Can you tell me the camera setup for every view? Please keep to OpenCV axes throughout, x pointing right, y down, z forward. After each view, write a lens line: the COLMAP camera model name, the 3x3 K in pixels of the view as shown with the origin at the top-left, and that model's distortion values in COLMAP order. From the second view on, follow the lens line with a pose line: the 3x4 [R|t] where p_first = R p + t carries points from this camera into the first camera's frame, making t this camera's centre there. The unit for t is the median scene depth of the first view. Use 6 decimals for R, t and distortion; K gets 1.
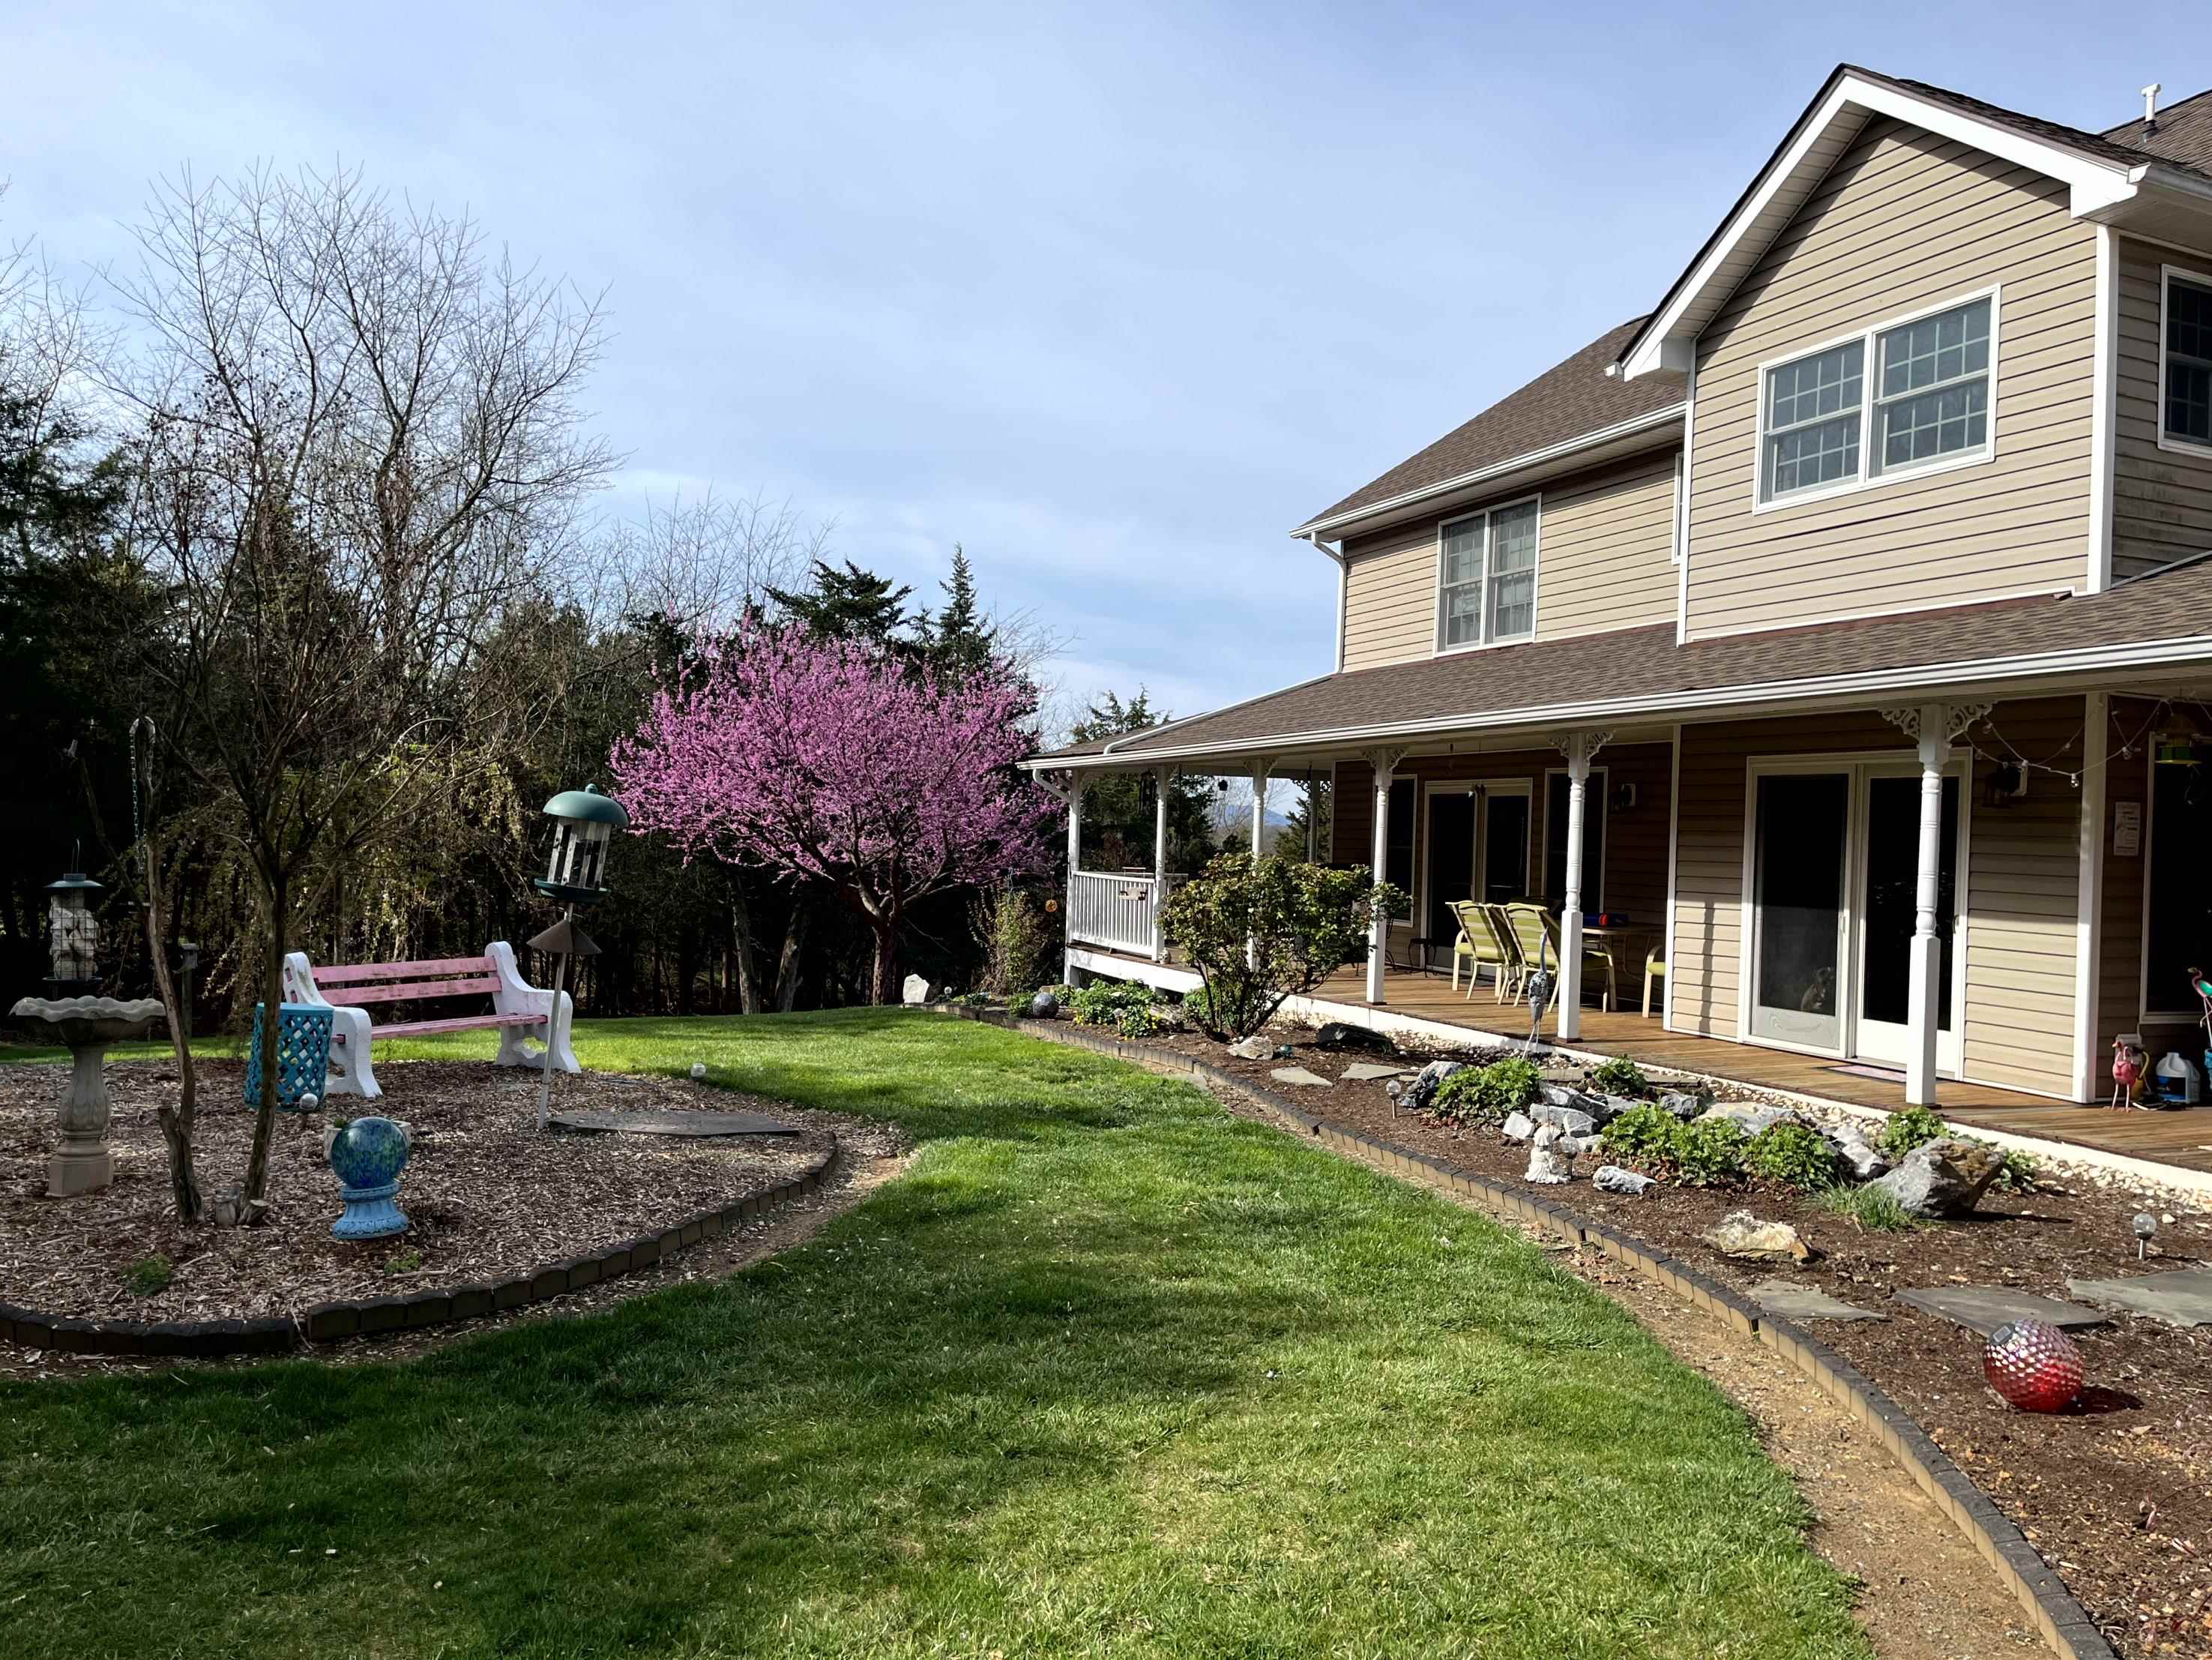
lens RADIAL K [[1735.4, 0, 1118.5], [0, 1735.4, 836.0], [0, 0, 1]] dist [0.007107, -0.005237]
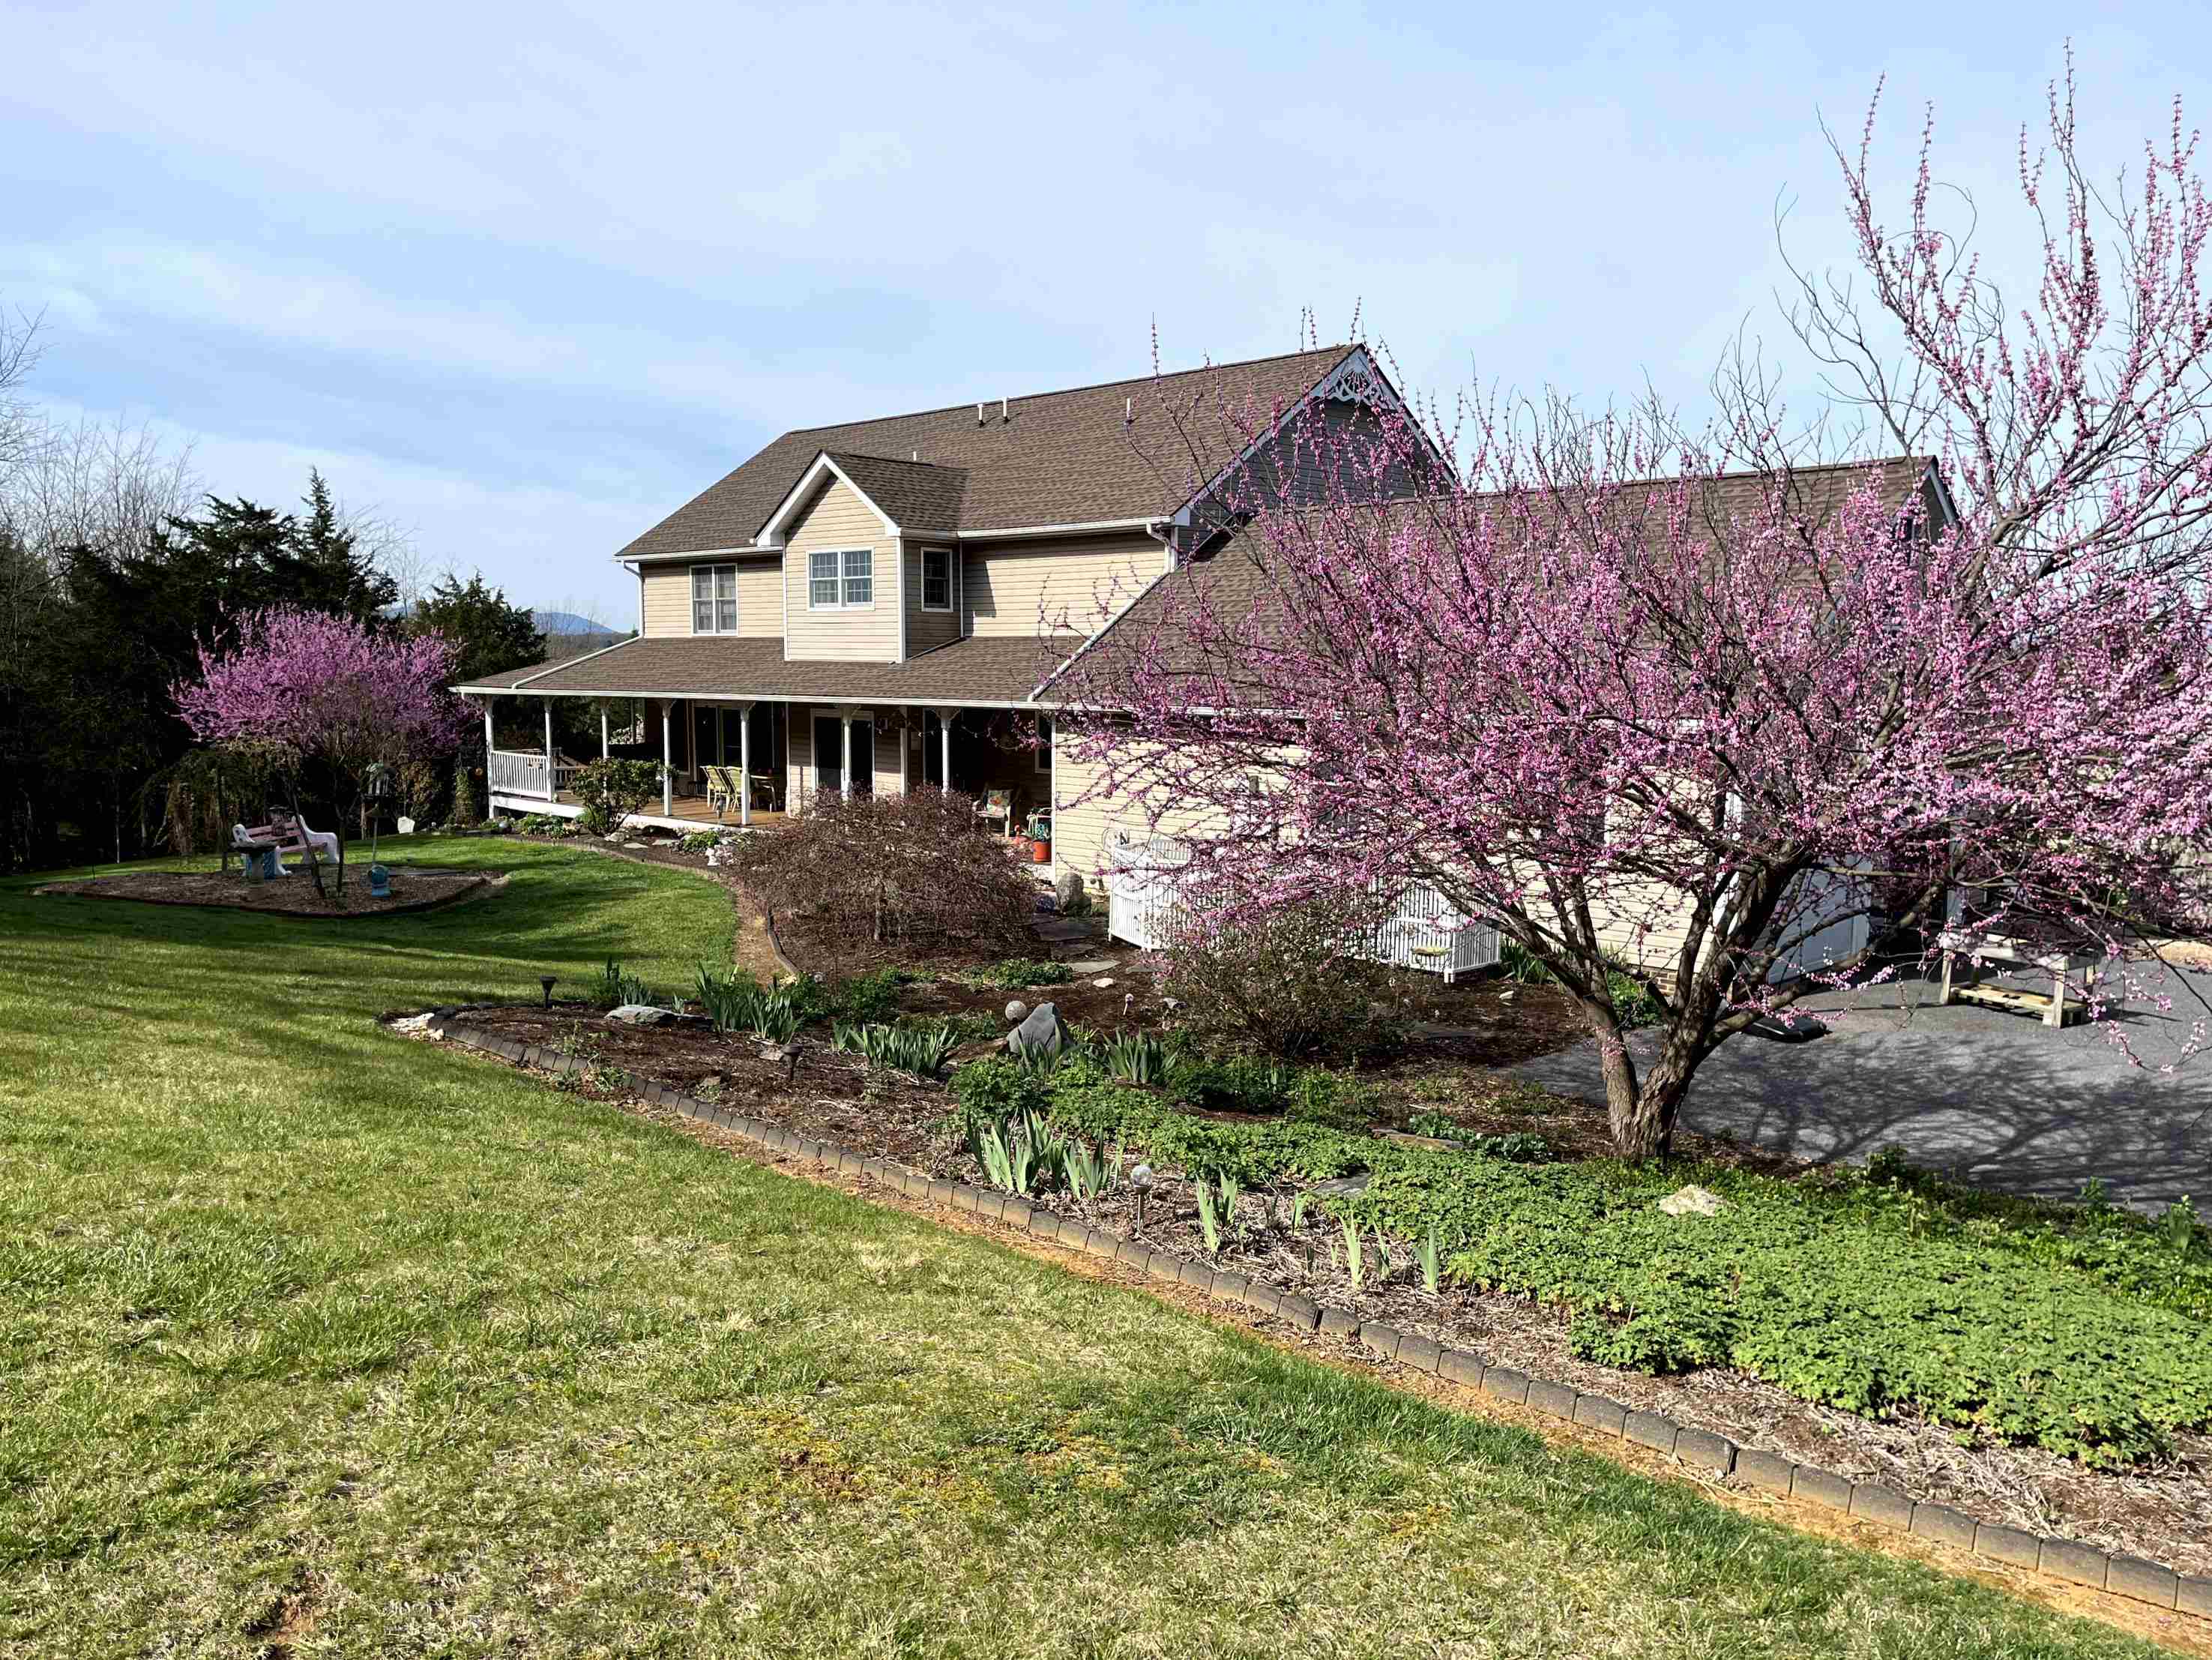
lens RADIAL K [[1735.4, 0, 1122.3], [0, 1735.4, 847.9], [0, 0, 1]] dist [0.007107, -0.005237]
pose [[0.925370, -0.075621, 0.371445, -0.125636], [0.030938, 0.991697, 0.124822, -0.107468], [-0.377800, -0.104015, 0.920026, -1.117760]]
